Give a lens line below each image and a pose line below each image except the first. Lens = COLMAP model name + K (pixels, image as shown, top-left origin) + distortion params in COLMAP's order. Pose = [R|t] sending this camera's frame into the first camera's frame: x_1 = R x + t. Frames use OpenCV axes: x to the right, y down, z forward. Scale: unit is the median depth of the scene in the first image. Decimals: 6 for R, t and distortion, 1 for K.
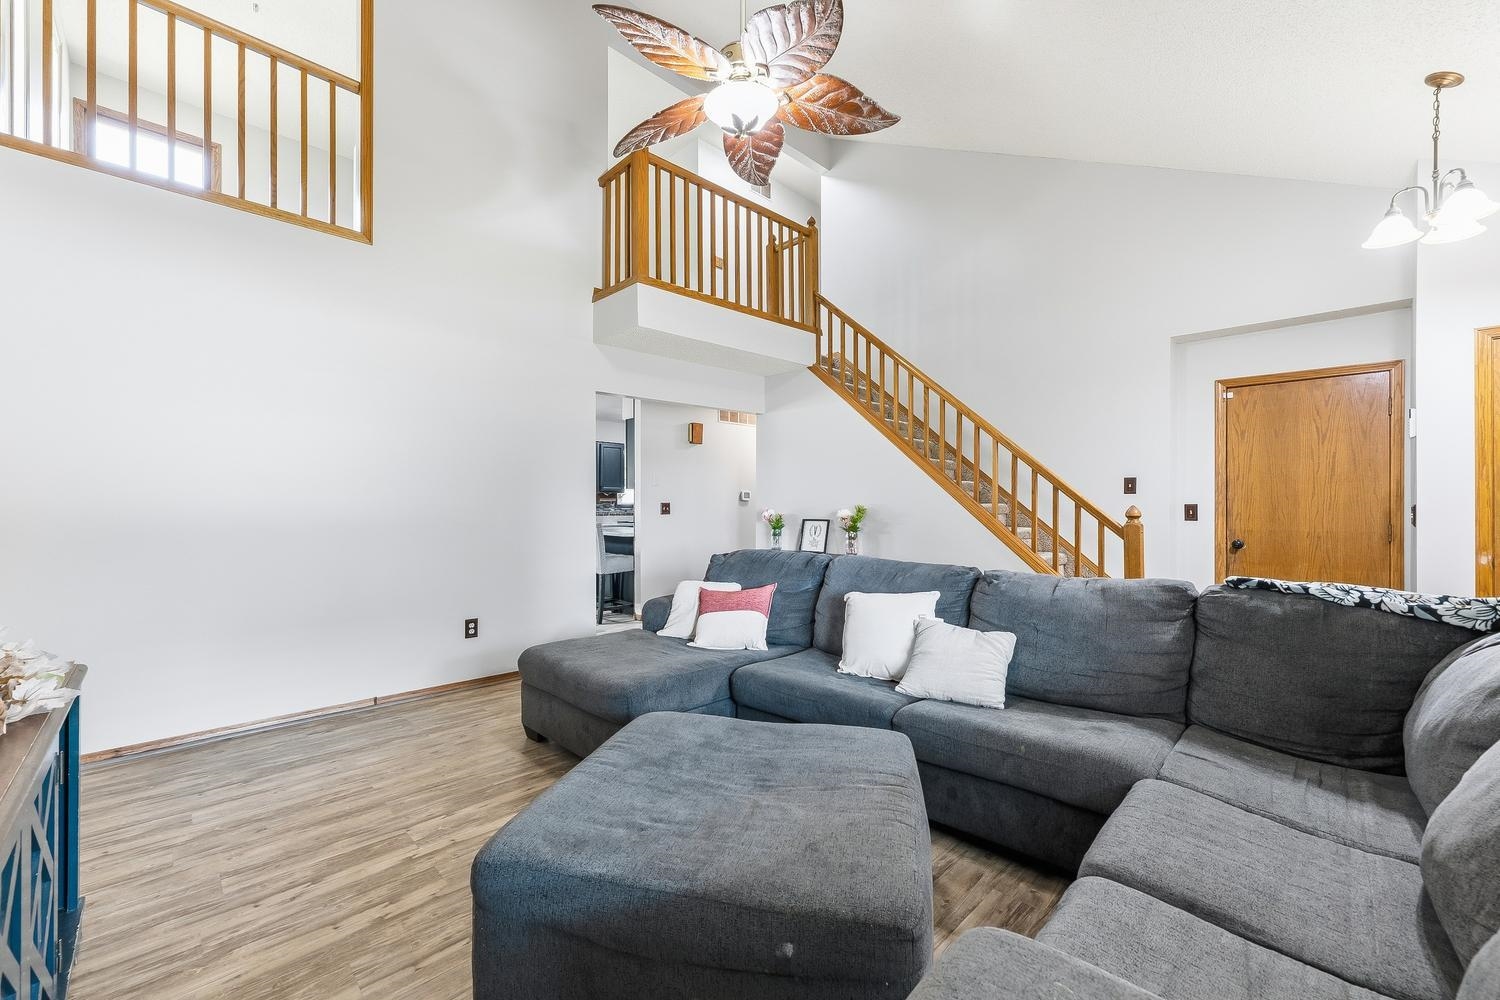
lens RADIAL K [[603.3, 0, 748.3], [0, 603.3, 501.4], [0, 0, 1]] dist [-0.003588, -0.000042]
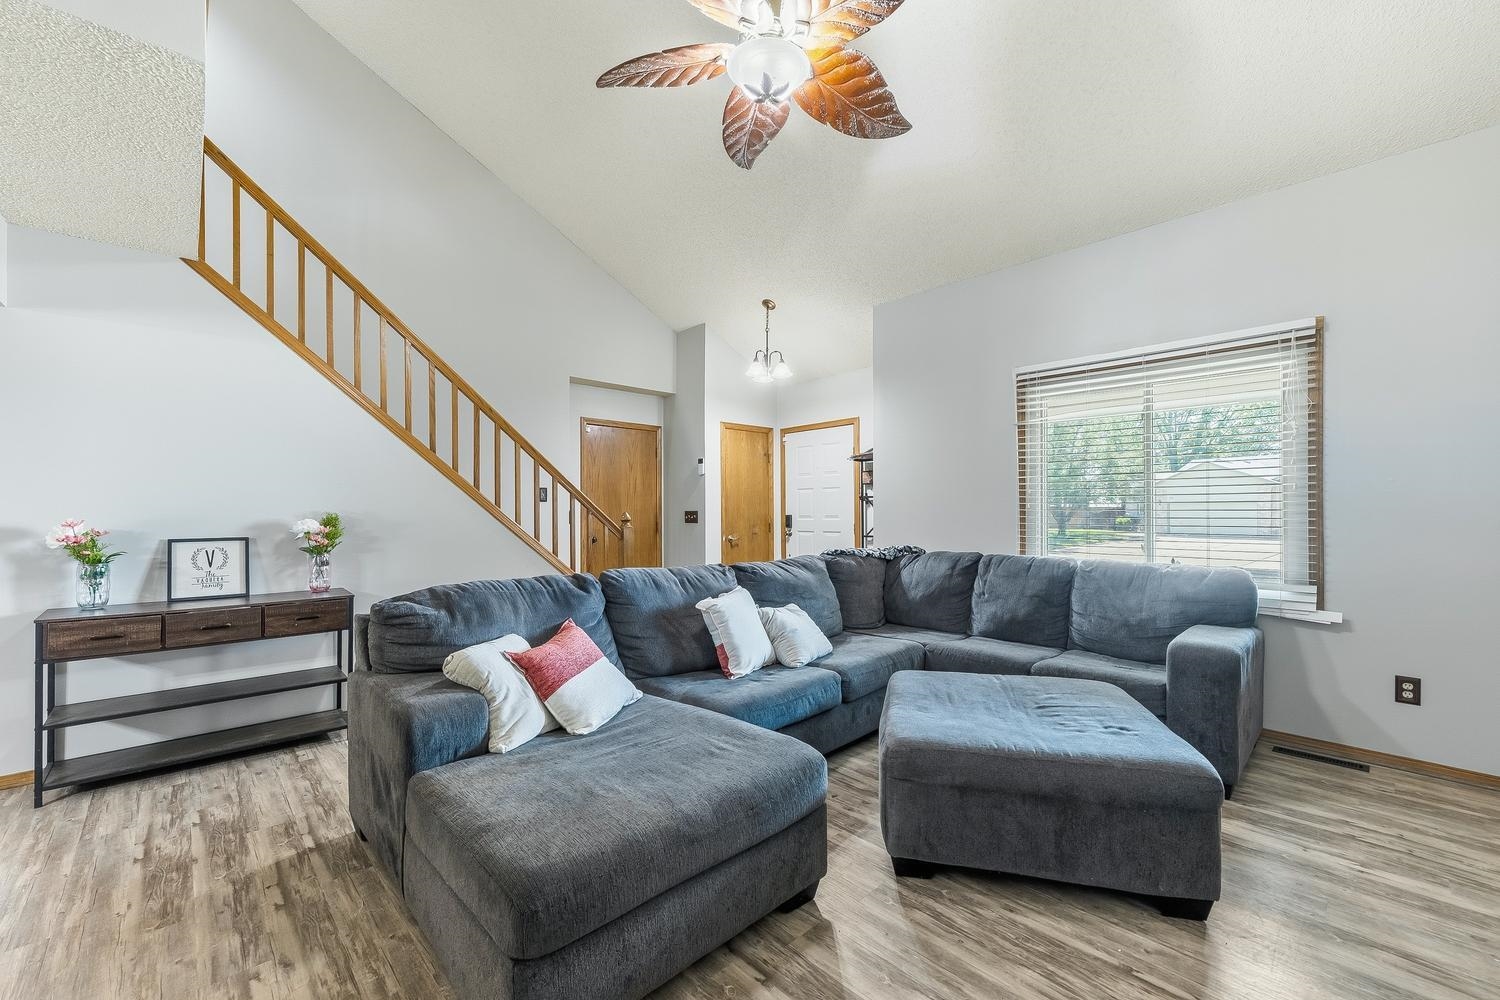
lens RADIAL K [[603.3, 0, 750.1], [0, 603.3, 509.5], [0, 0, 1]] dist [-0.003588, -0.000042]
pose [[0.027994, 0.000819, 0.999608, -0.819590], [-0.003021, 0.999995, -0.000735, 0.002189], [-0.999604, -0.002999, 0.027996, 0.904730]]
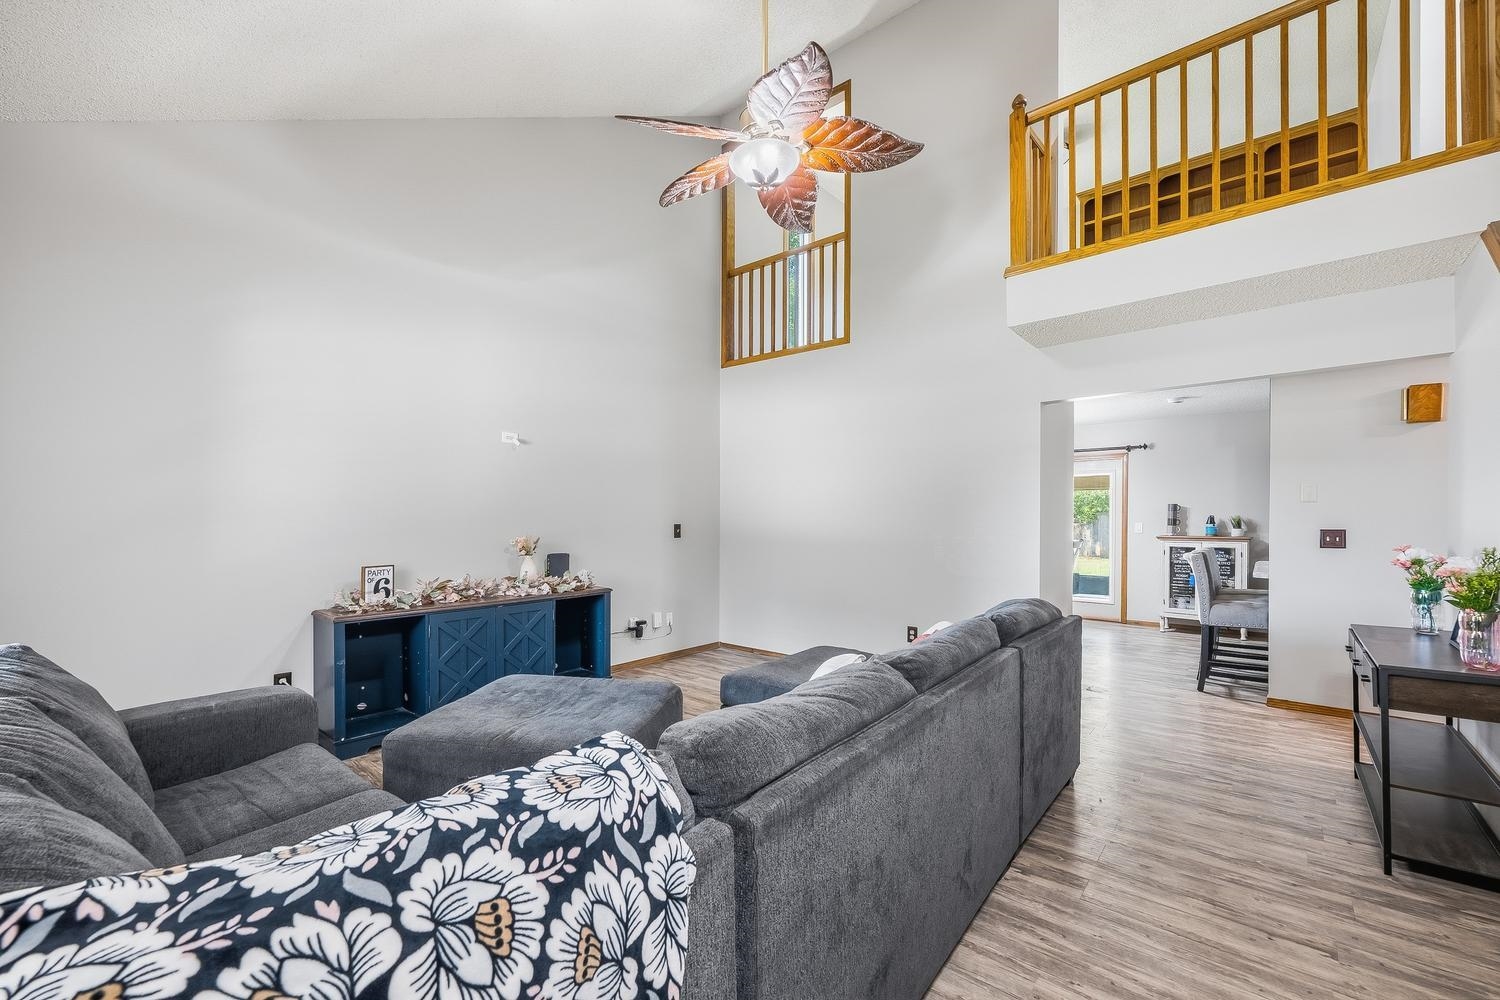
lens RADIAL K [[603.3, 0, 743.8], [0, 603.3, 507.7], [0, 0, 1]] dist [-0.003588, -0.000042]
pose [[0.074171, 0.006064, -0.997227, 0.425753], [0.011462, 0.999910, 0.006932, -0.030846], [0.997180, -0.011945, 0.074095, 0.359908]]
